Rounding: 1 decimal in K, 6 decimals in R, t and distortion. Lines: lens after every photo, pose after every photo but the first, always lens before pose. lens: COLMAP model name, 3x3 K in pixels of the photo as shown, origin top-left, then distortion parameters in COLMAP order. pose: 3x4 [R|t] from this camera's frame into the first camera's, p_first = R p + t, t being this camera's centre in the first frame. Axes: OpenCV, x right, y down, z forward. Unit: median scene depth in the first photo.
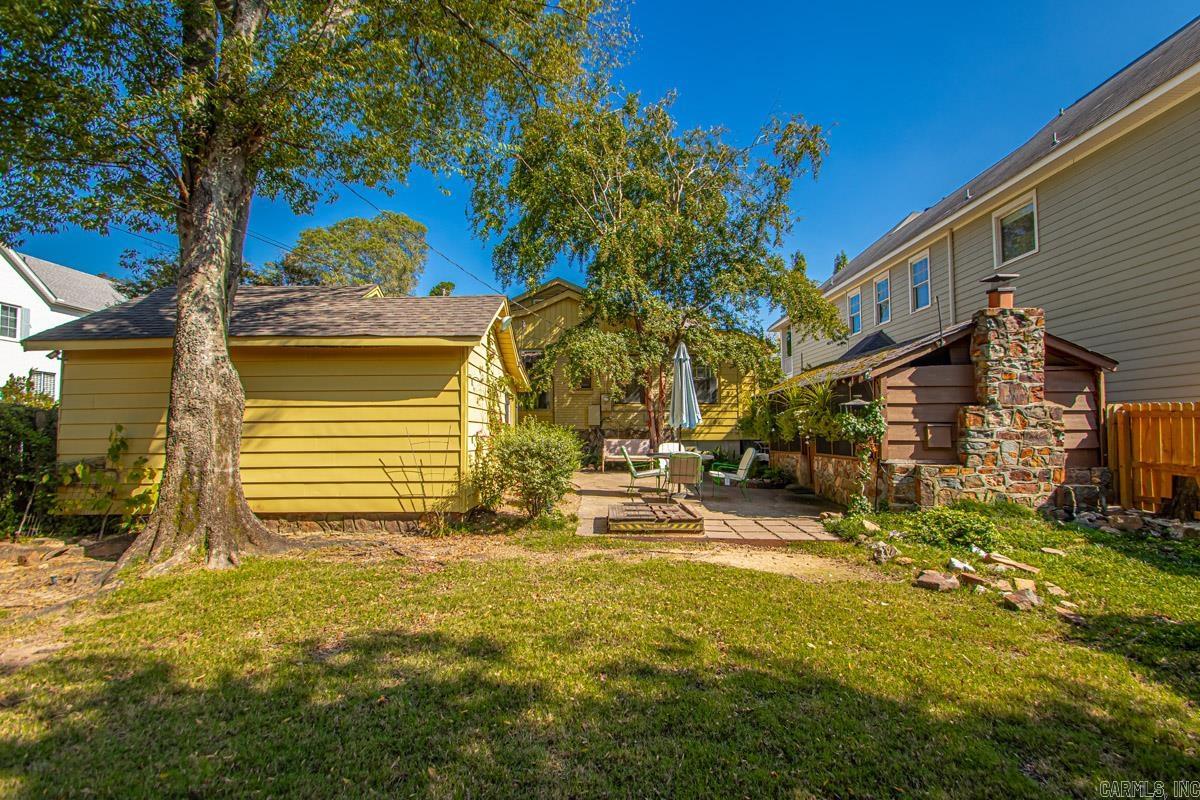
lens RADIAL K [[582.6, 0, 598.6], [0, 582.6, 406.8], [0, 0, 1]] dist [0.022345, -0.022527]
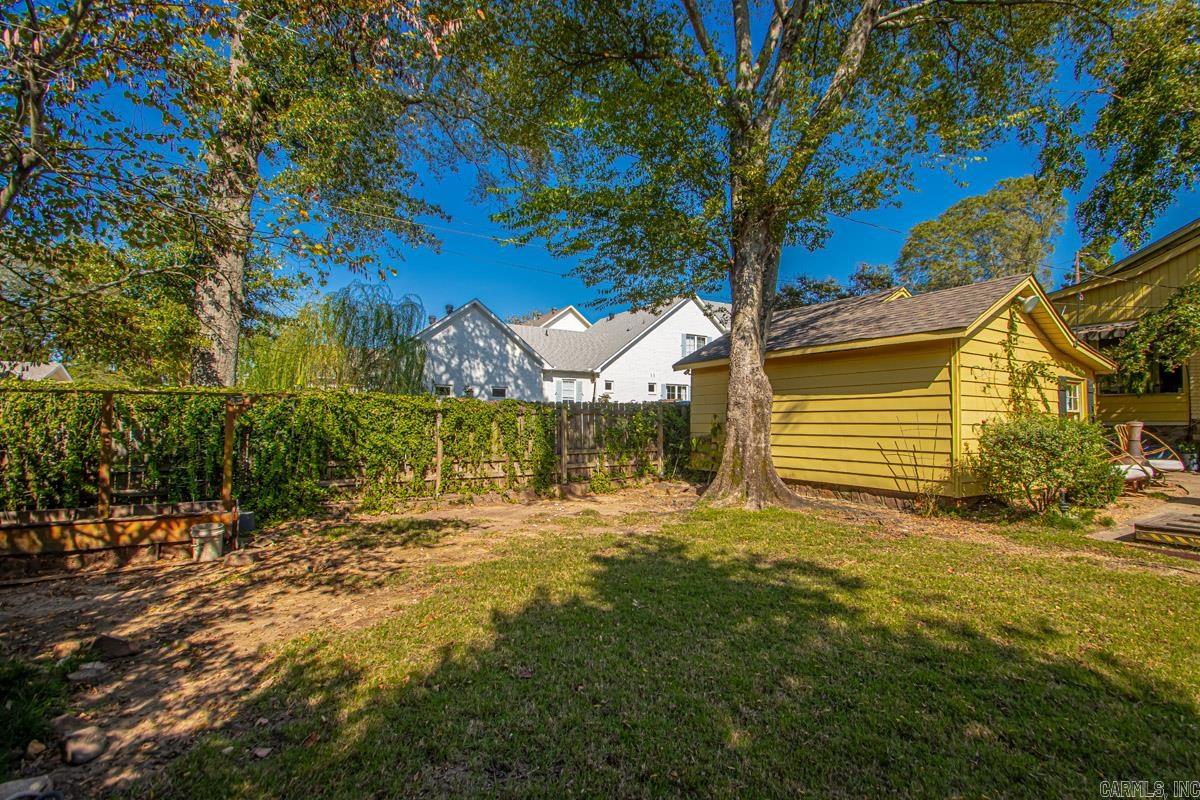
lens RADIAL K [[561.2, 0, 605.3], [0, 561.2, 397.5], [0, 0, 1]] dist [0.020668, -0.019722]
pose [[0.545810, -0.028346, -0.837430, 0.271092], [0.028491, 0.999478, -0.015262, 0.000279], [0.837425, -0.015529, 0.546332, -0.068471]]
